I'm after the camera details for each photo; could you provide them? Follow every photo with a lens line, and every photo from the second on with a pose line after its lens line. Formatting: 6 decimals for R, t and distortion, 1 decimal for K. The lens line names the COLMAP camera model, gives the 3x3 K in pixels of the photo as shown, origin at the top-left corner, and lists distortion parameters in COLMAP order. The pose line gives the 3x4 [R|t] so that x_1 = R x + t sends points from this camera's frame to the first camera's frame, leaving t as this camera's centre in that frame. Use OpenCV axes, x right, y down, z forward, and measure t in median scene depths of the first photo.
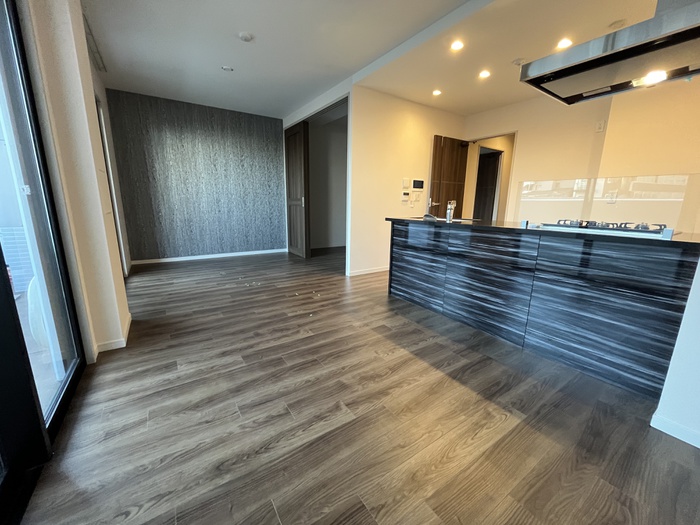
lens RADIAL K [[282.6, 0, 350.0], [0, 282.6, 262.5], [0, 0, 1]] dist [0.000108, 0.000037]
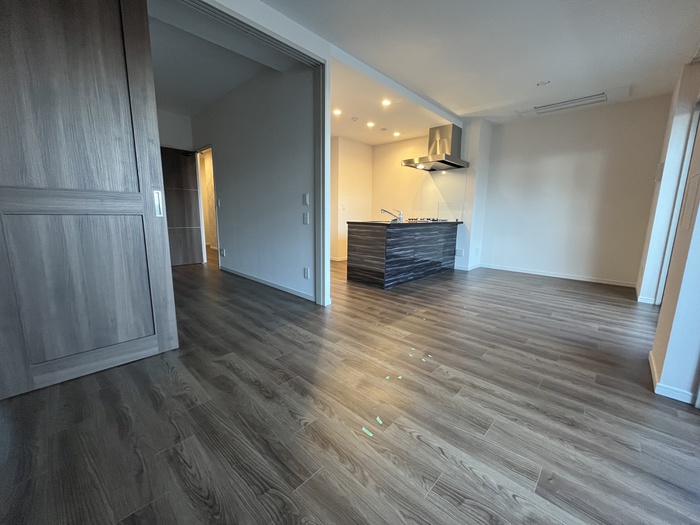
lens RADIAL K [[282.6, 0, 350.0], [0, 282.6, 262.5], [0, 0, 1]] dist [0.000108, 0.000037]
pose [[-0.216896, -0.184493, 0.958602, -1.116216], [0.186186, 0.956135, 0.226145, -0.343308], [-0.958275, 0.227528, -0.173032, 1.608812]]
